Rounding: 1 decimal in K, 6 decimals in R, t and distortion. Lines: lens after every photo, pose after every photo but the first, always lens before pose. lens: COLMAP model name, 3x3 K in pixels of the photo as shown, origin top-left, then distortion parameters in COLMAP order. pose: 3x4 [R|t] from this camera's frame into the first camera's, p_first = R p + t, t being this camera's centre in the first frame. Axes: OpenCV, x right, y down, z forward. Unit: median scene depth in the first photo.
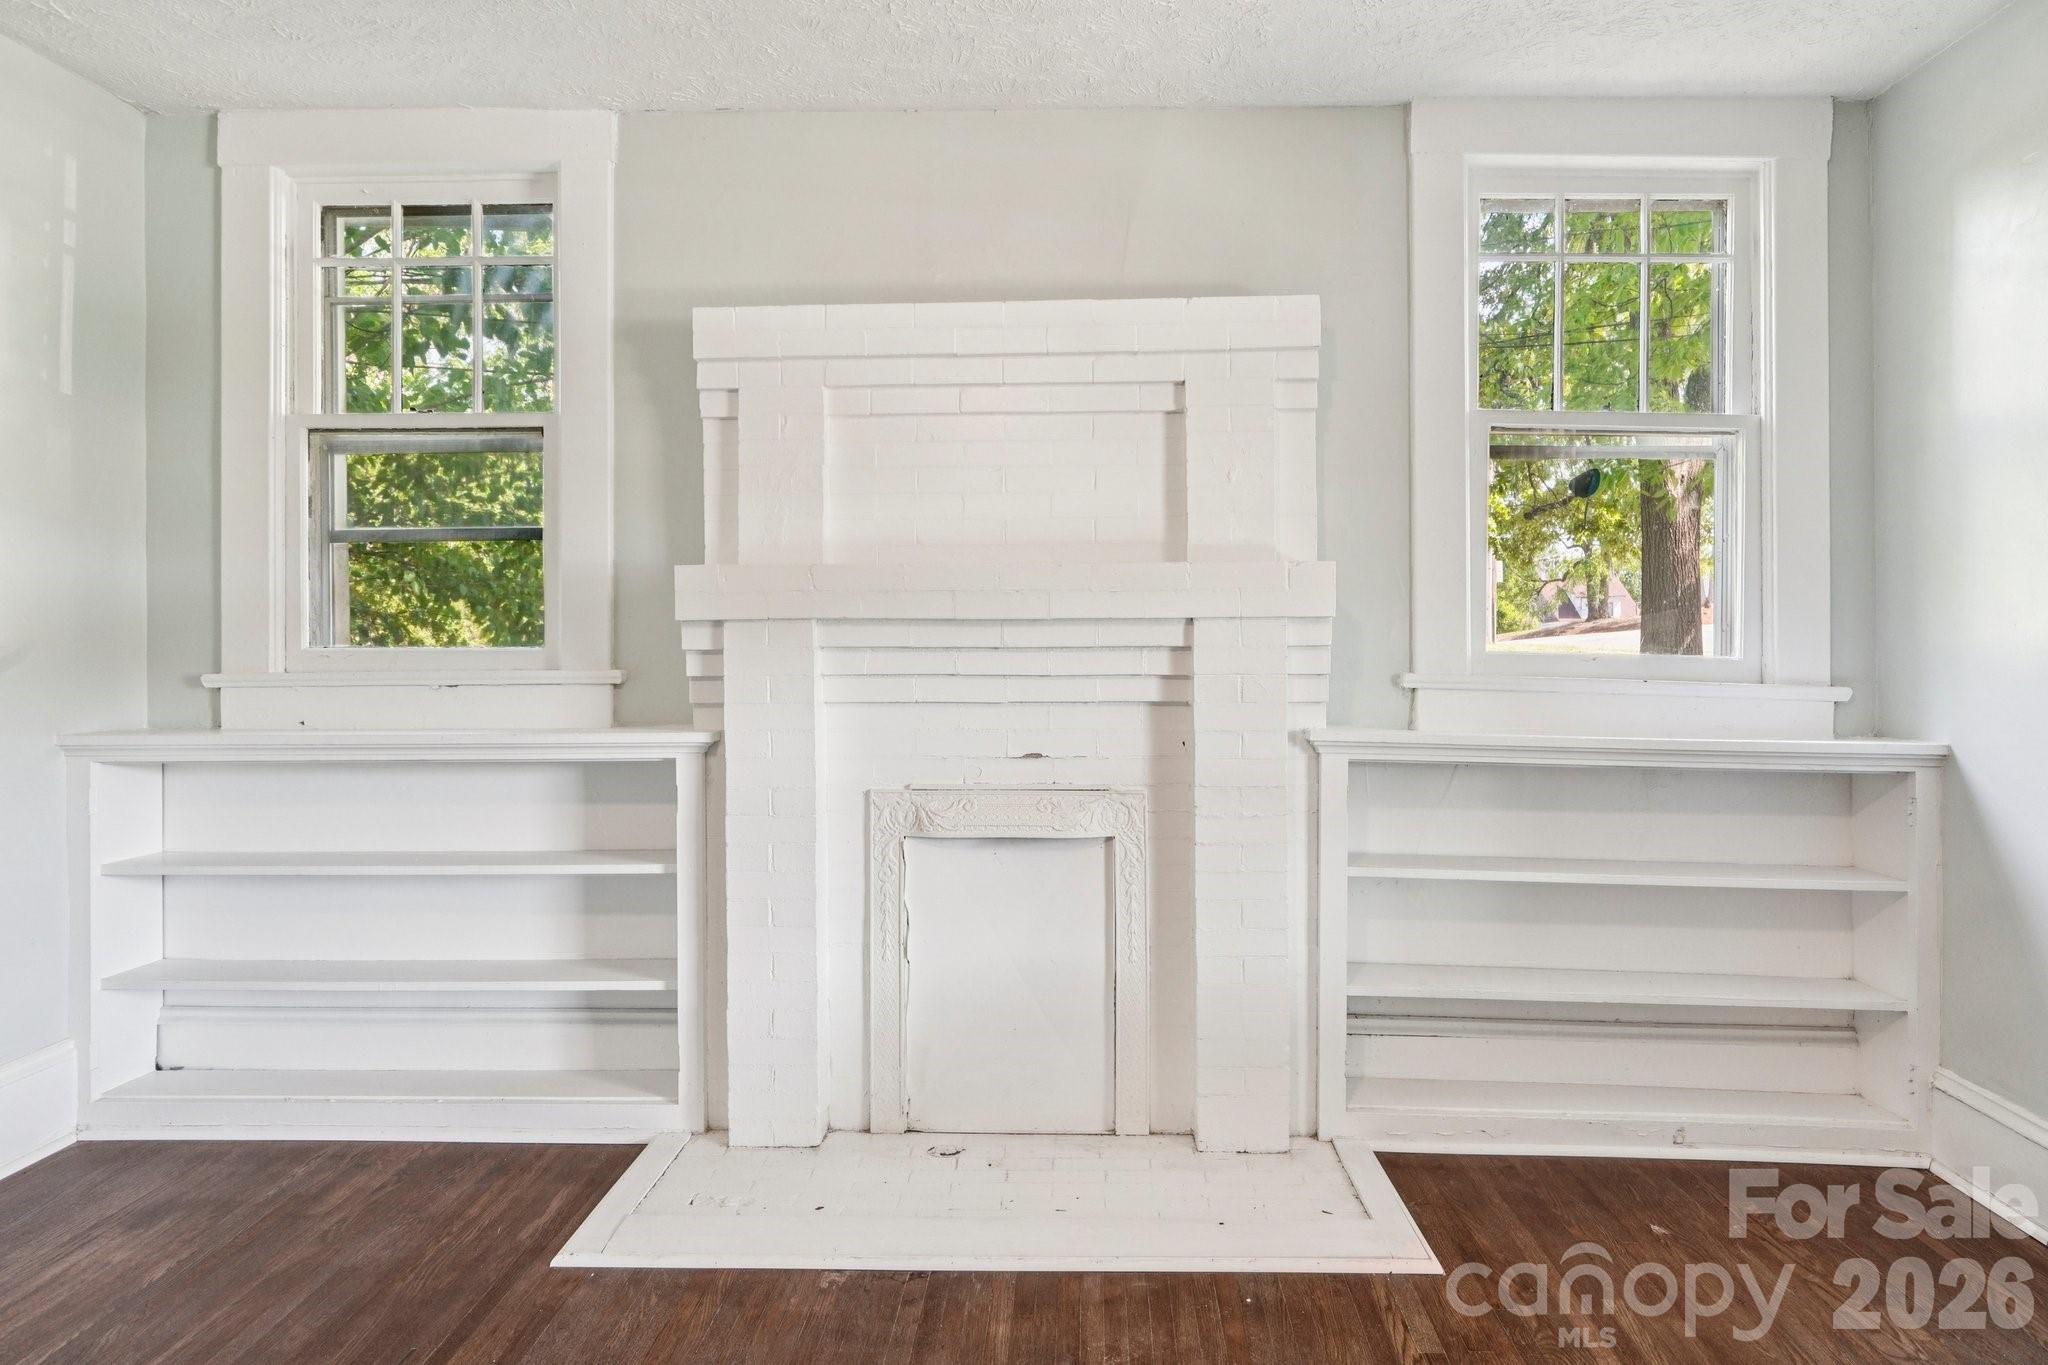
lens RADIAL K [[1271.5, 0, 1024.3], [0, 1271.5, 645.3], [0, 0, 1]] dist [-0.001569, -0.001782]
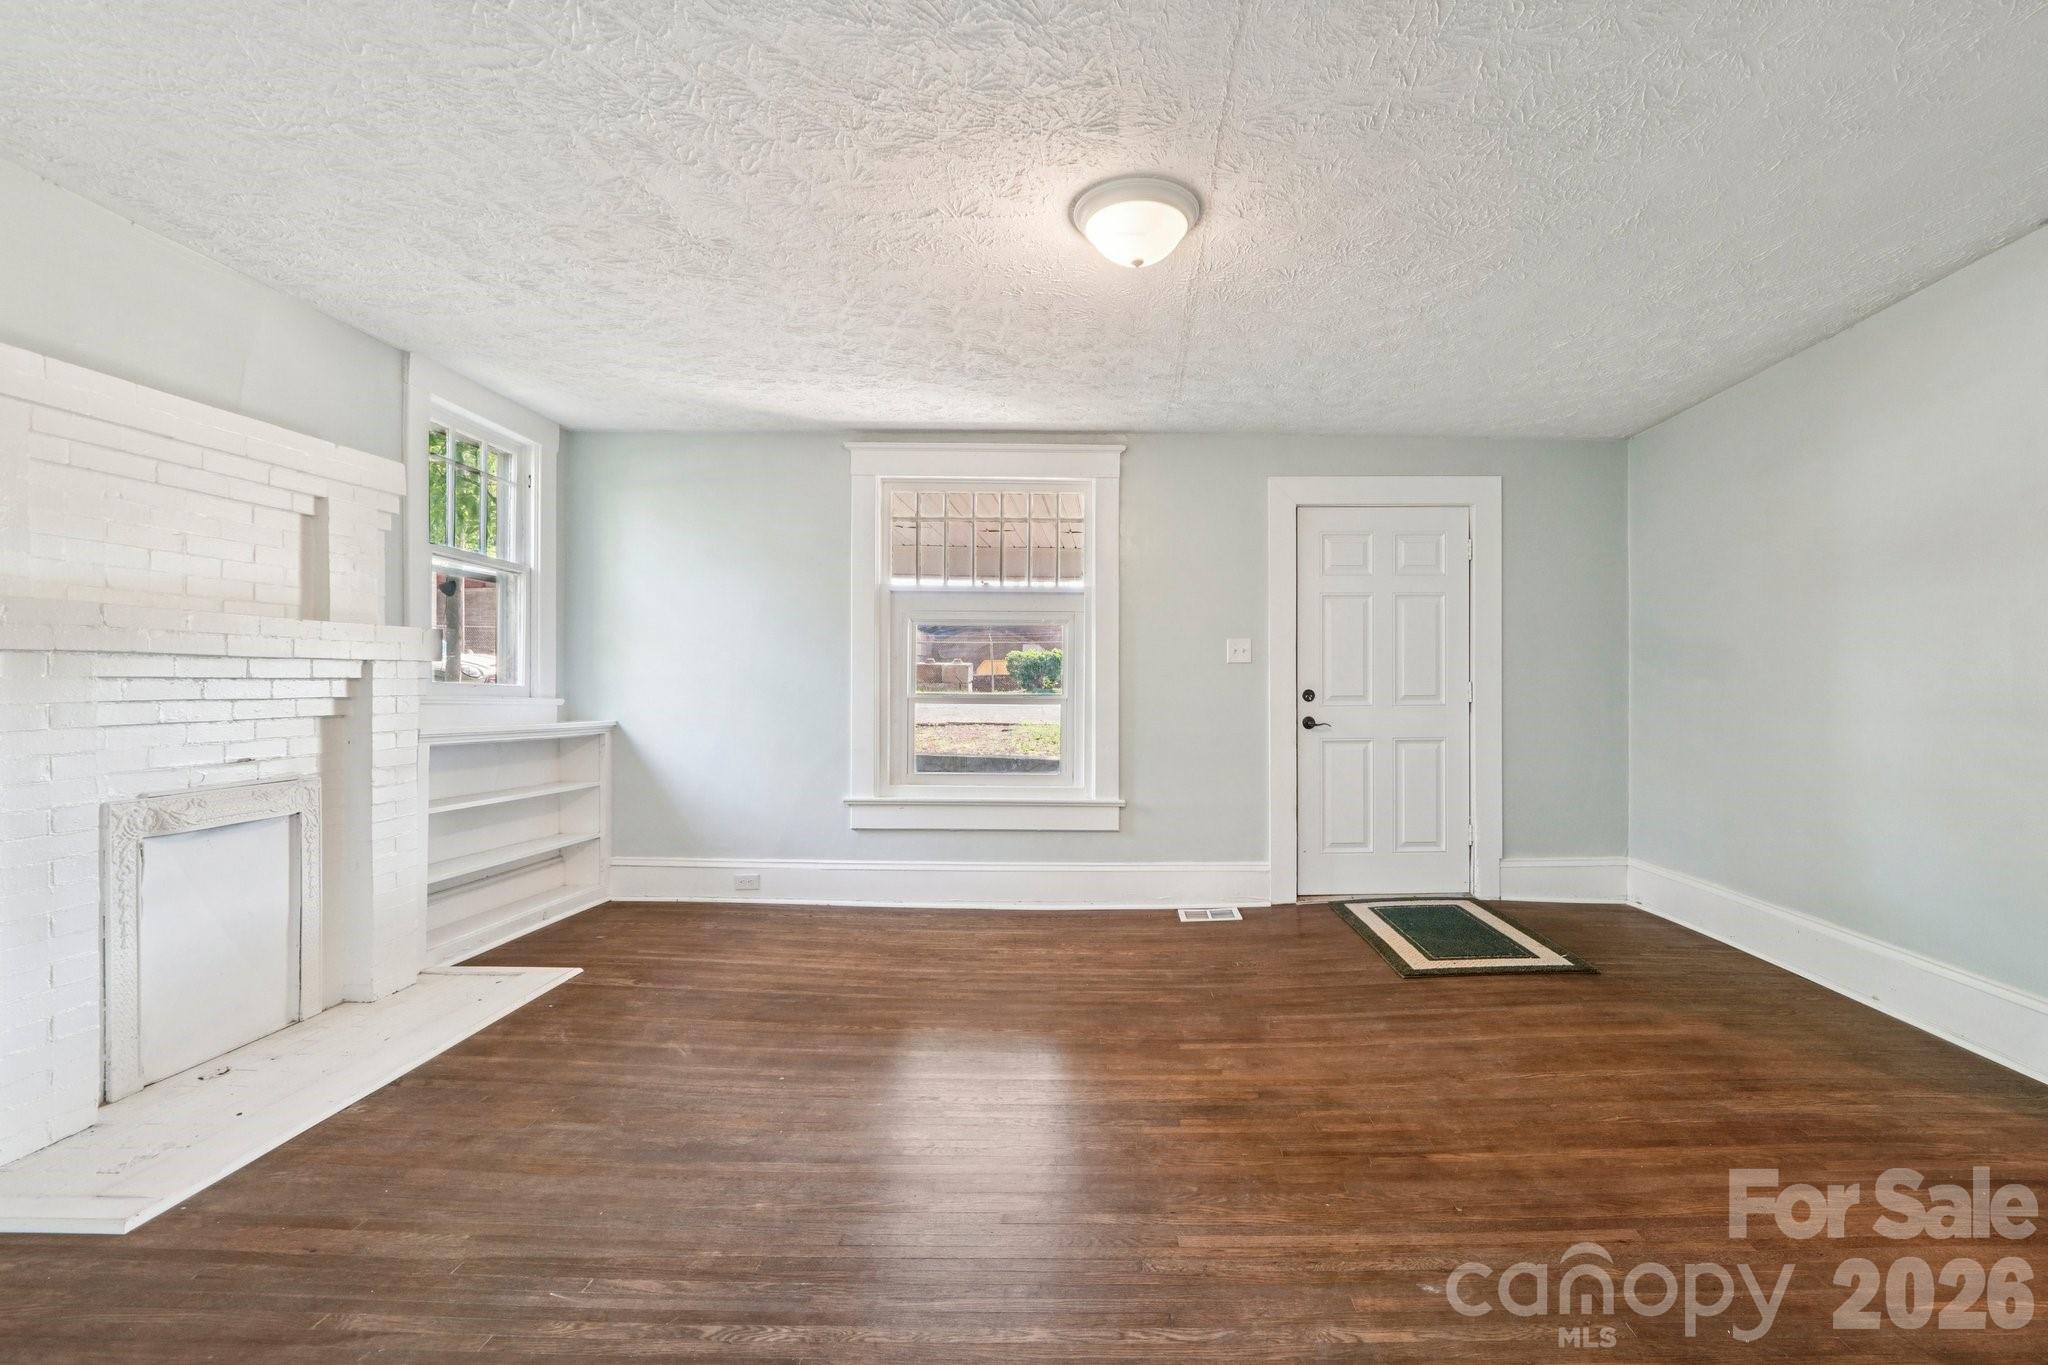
lens RADIAL K [[897.9, 0, 1112.4], [0, 897.9, 684.5], [0, 0, 1]] dist [-0.005207, -0.000033]
pose [[-0.051921, -0.001422, 0.998650, -0.959141], [-0.004114, 0.999991, 0.001210, 0.003361], [-0.998643, -0.004045, -0.051926, 0.145207]]
